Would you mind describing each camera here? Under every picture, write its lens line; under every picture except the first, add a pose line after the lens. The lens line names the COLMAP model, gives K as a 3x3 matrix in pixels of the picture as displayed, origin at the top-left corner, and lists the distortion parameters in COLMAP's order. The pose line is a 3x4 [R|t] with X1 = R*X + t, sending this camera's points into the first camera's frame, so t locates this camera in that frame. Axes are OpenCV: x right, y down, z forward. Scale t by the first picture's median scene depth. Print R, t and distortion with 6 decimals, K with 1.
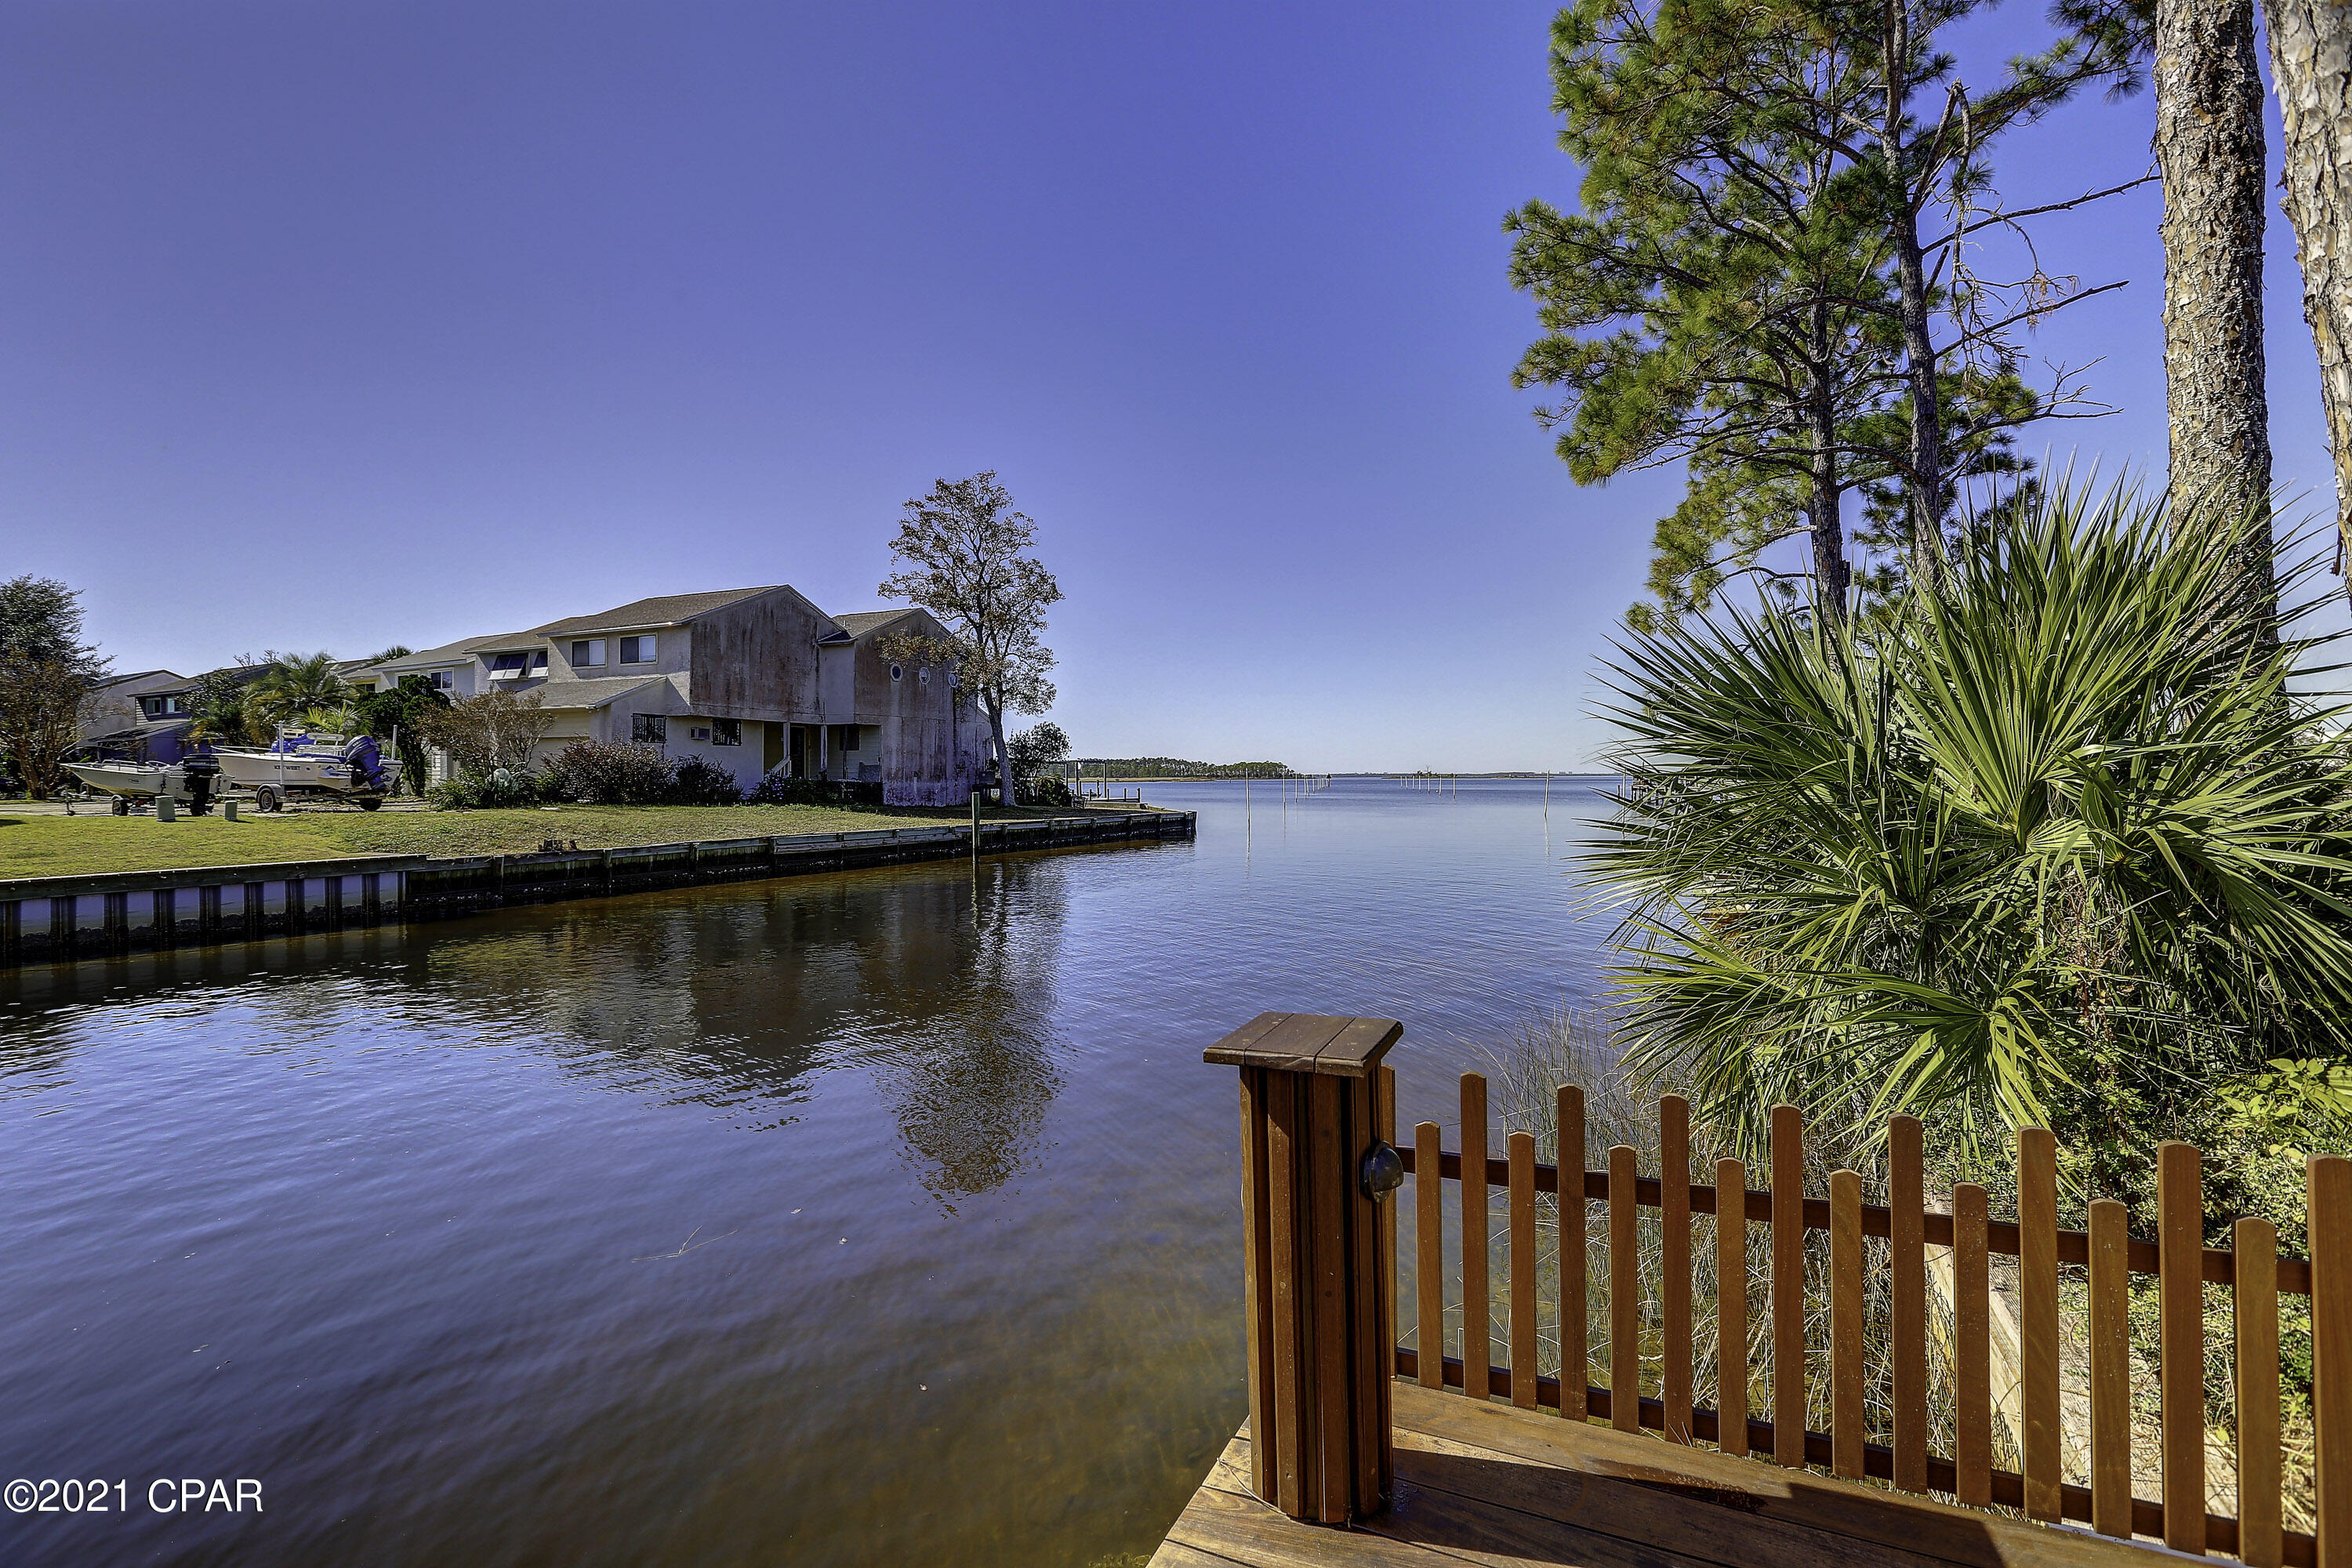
lens RADIAL K [[1067.2, 0, 1174.8], [0, 1067.2, 782.1], [0, 0, 1]] dist [-0.047488, 0.015423]
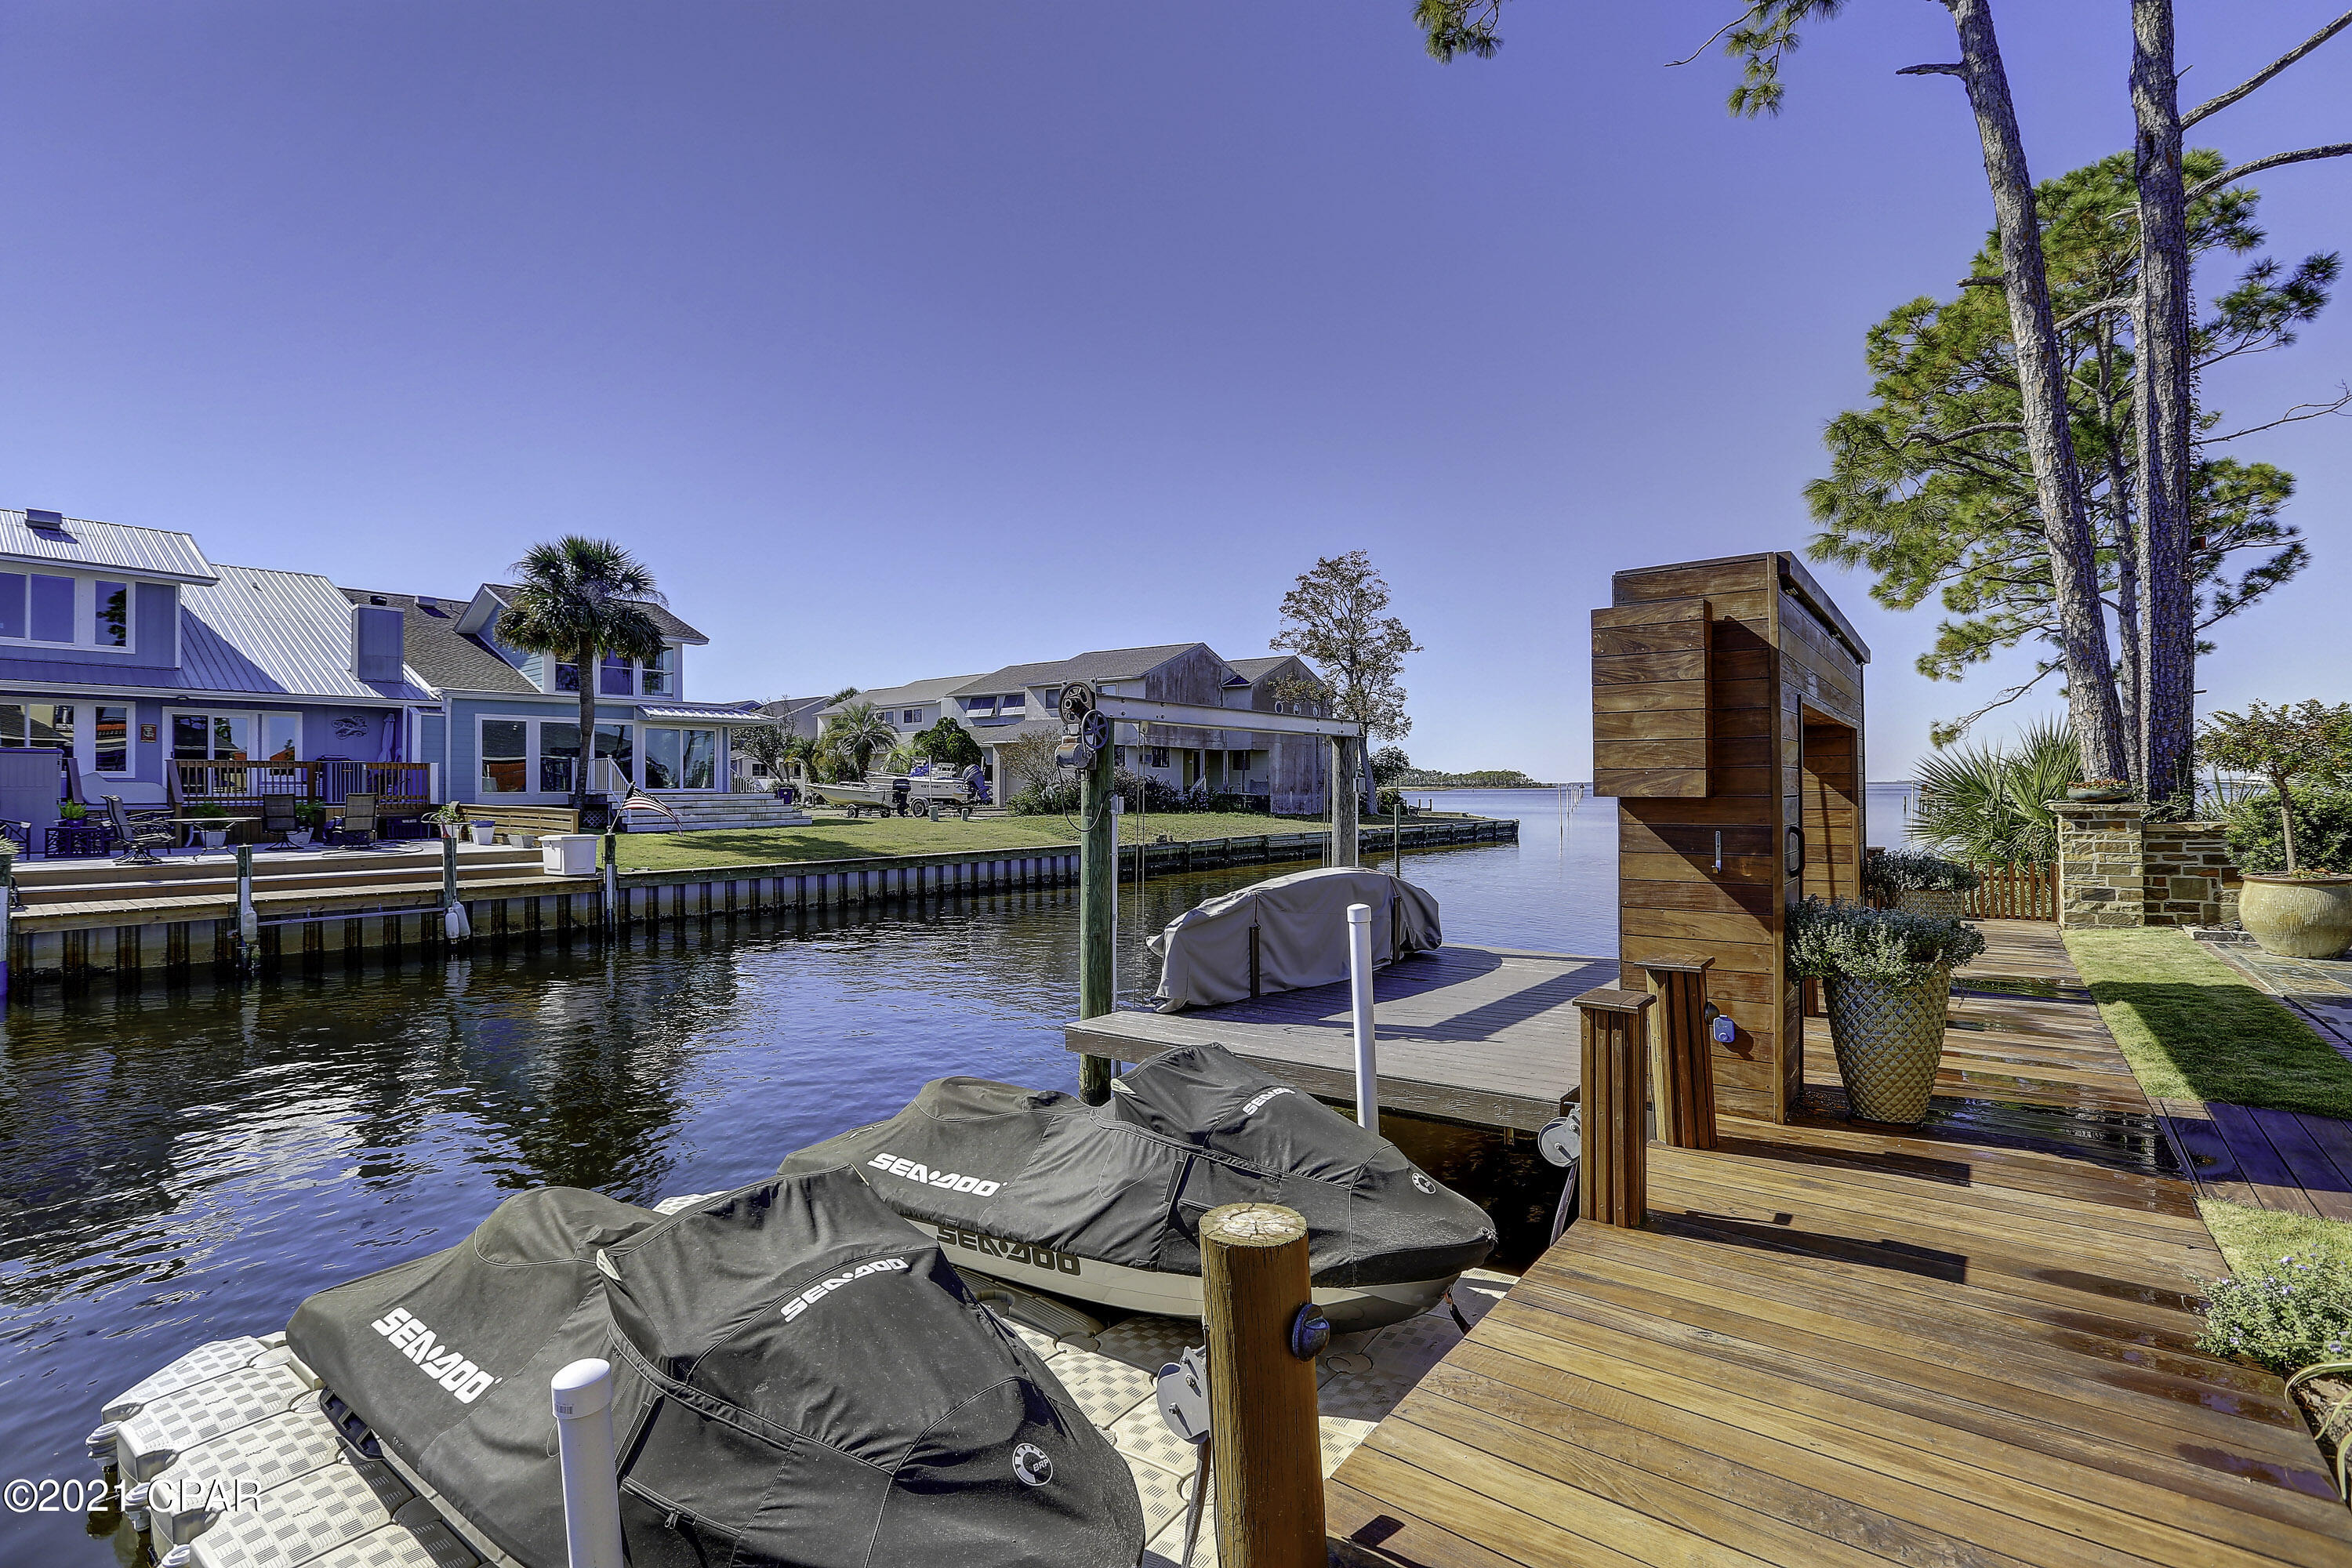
lens RADIAL K [[1076.9, 0, 1172.5], [0, 1076.9, 775.9], [0, 0, 1]] dist [-0.052609, 0.018132]
pose [[0.978149, -0.002215, -0.207891, -0.126008], [-0.000655, 0.999905, -0.013737, -0.005425], [0.207902, 0.013574, 0.978055, -0.288389]]
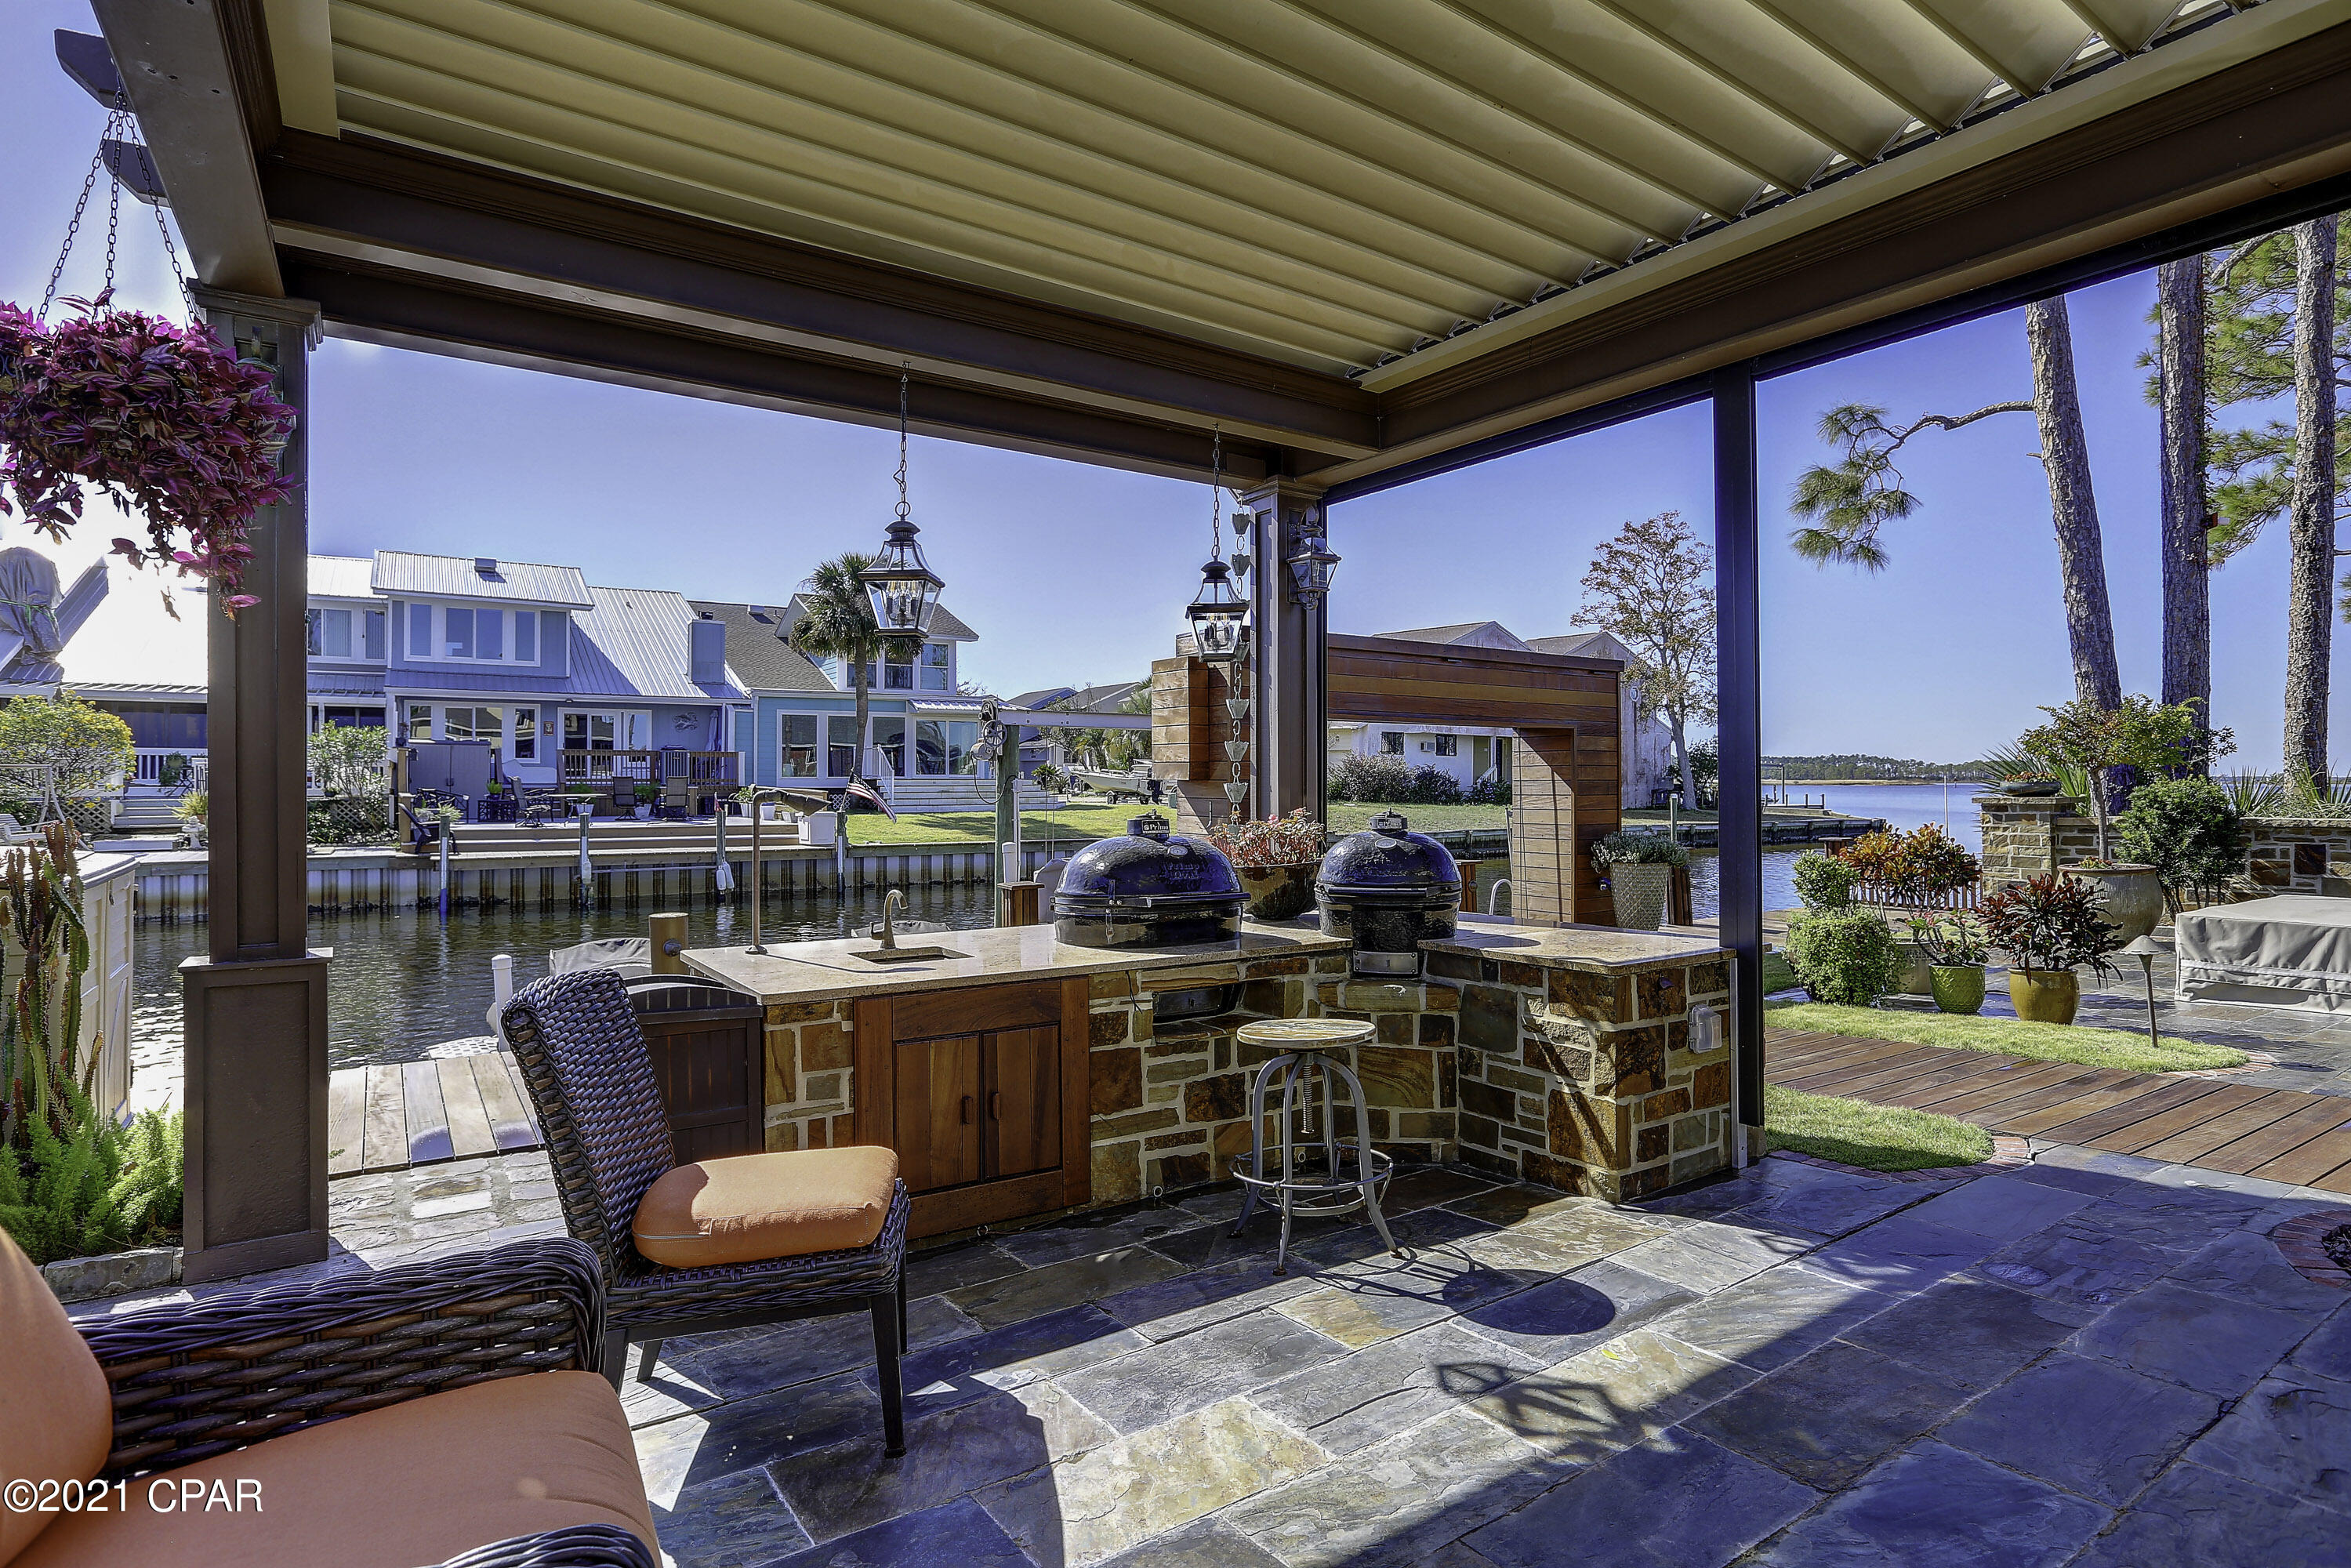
lens RADIAL K [[1200.8, 0, 1175.5], [0, 1200.8, 784.0], [0, 0, 1]] dist [-0.052807, 0.000432]
pose [[0.862981, 0.009643, -0.505145, 0.007559], [-0.008663, 0.999953, 0.004289, -0.004770], [0.505162, 0.000675, 0.863024, -0.341732]]
